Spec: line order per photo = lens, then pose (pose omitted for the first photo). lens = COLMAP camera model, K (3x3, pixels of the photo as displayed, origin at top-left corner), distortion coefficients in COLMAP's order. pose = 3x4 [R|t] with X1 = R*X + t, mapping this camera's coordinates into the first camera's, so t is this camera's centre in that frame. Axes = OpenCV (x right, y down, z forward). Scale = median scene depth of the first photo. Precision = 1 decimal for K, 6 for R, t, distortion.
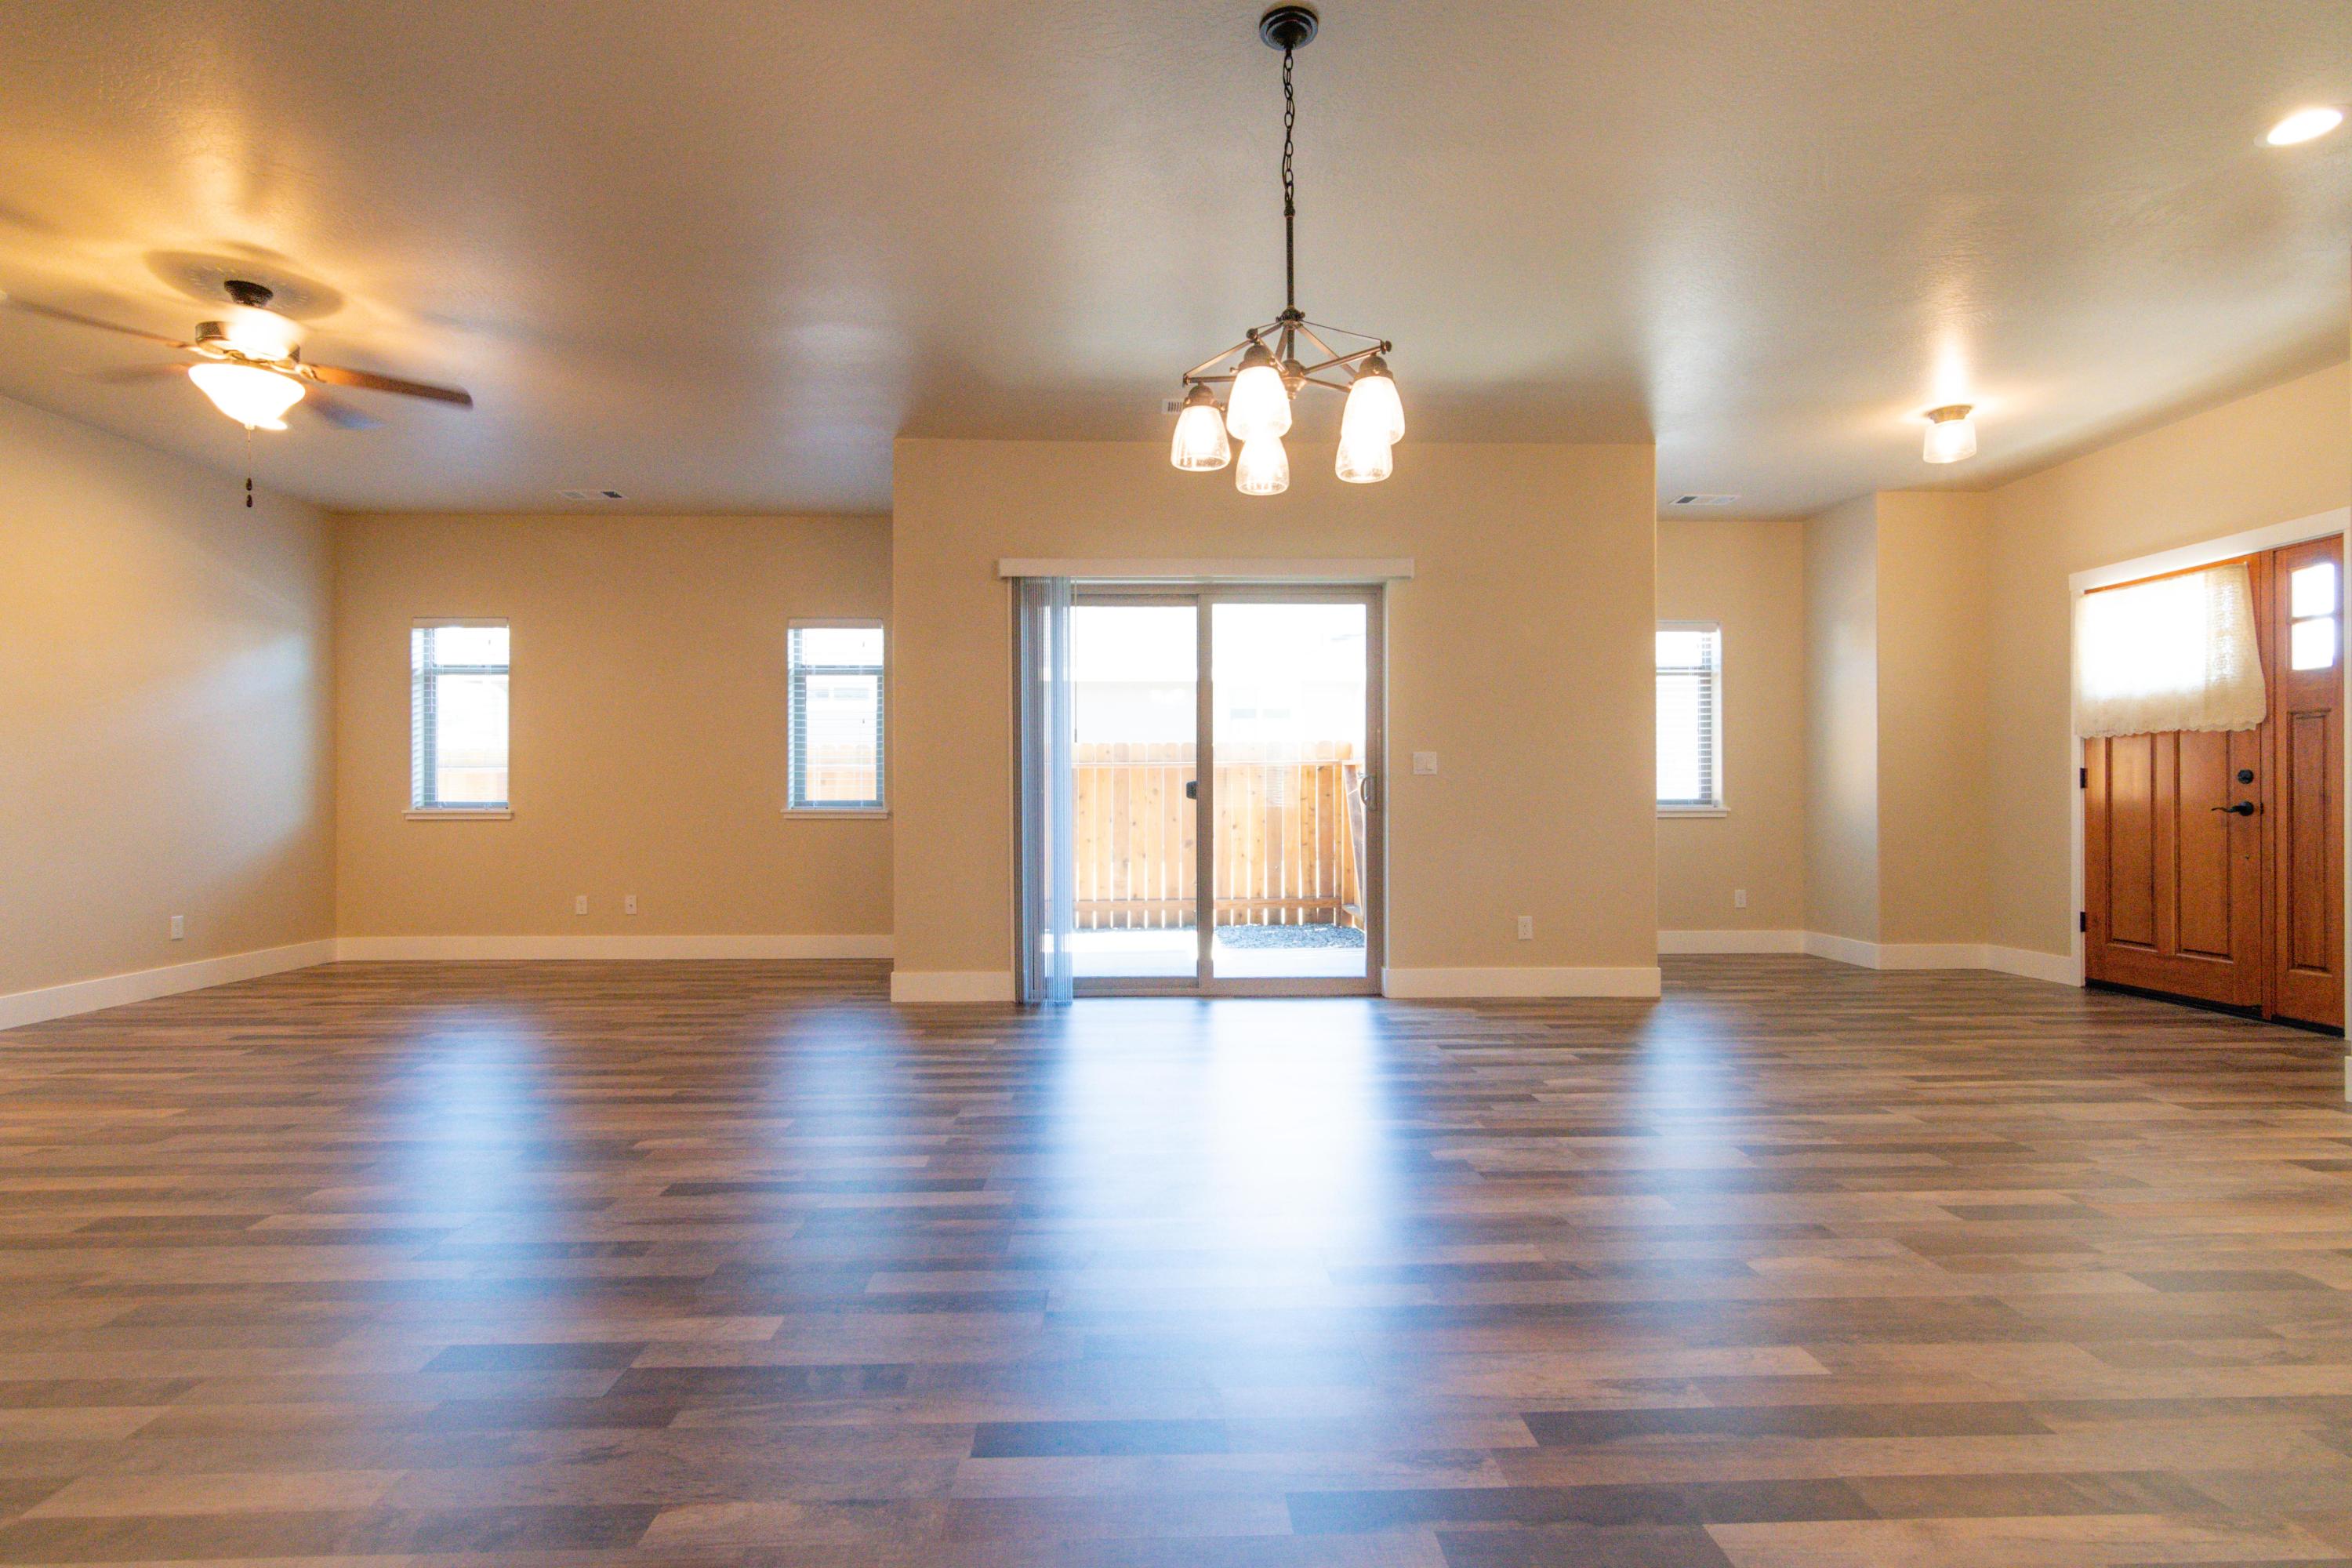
lens RADIAL K [[1108.5, 0, 1176.8], [0, 1108.5, 795.4], [0, 0, 1]] dist [0.004727, -0.000386]
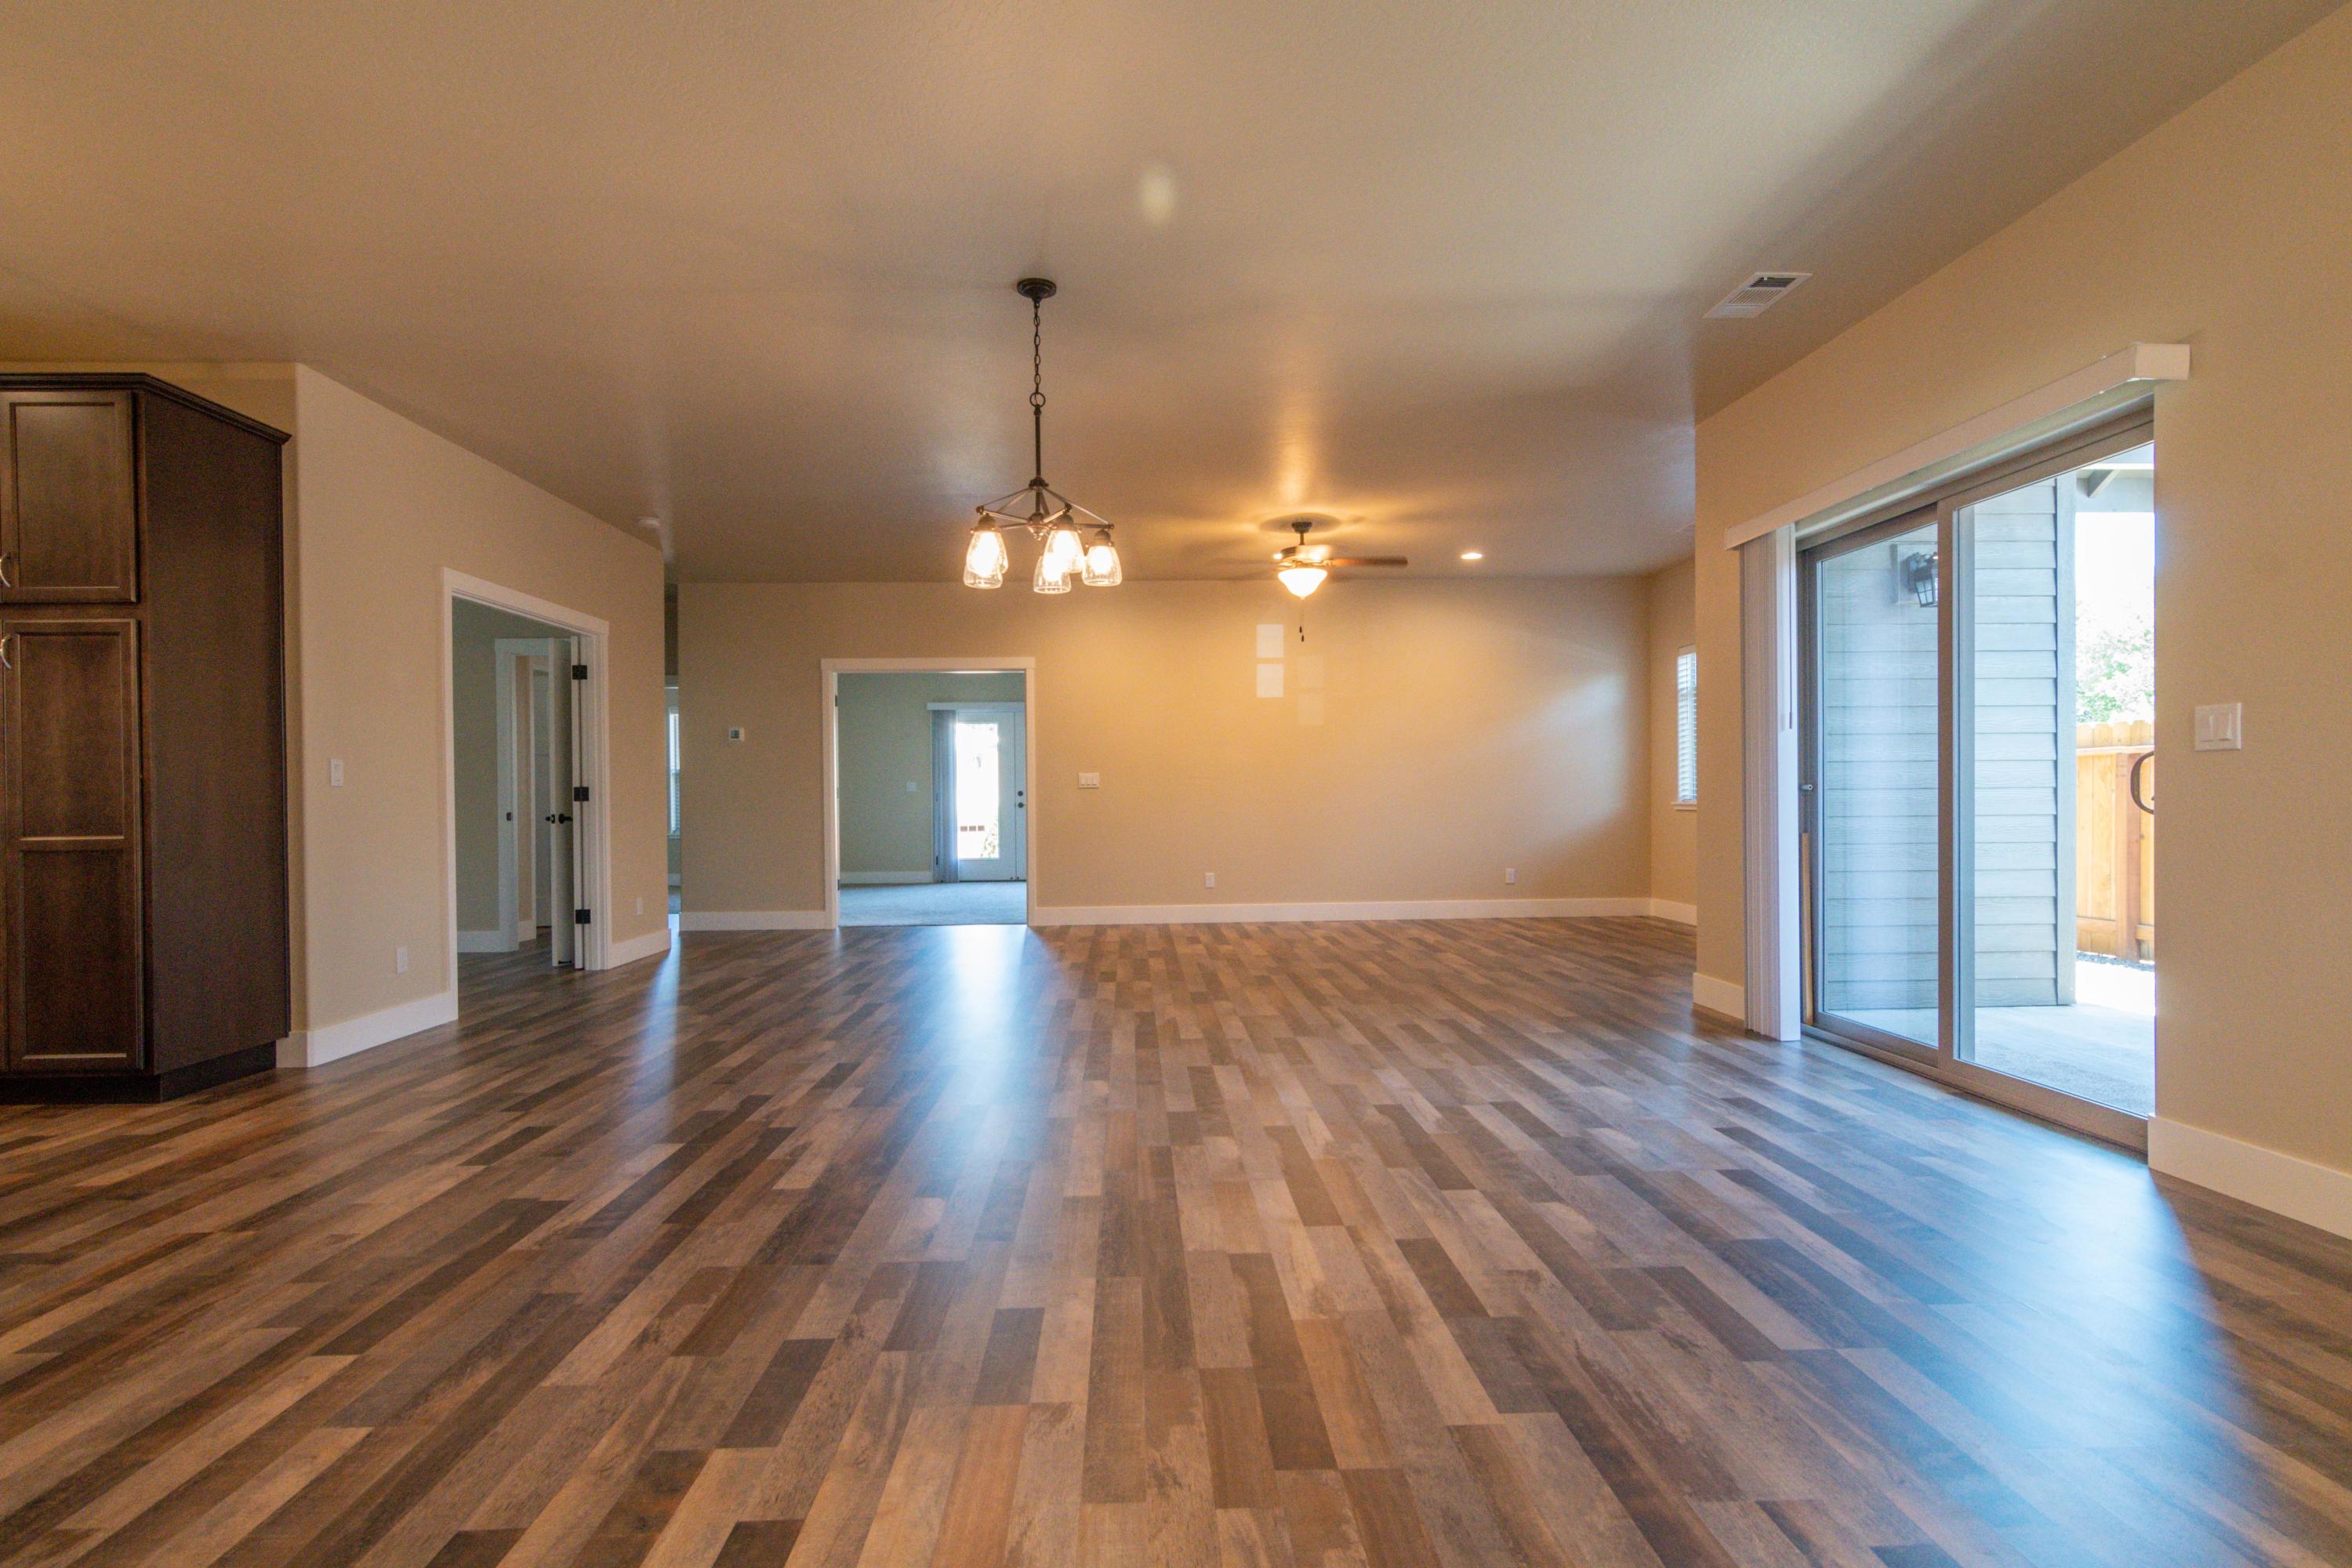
lens RADIAL K [[1108.5, 0, 1177.4], [0, 1108.5, 795.7], [0, 0, 1]] dist [0.004727, -0.000386]
pose [[0.024327, 0.000512, -0.999704, 1.164136], [0.017599, 0.999845, 0.000941, -0.011843], [0.999549, -0.017616, 0.024314, 0.832902]]
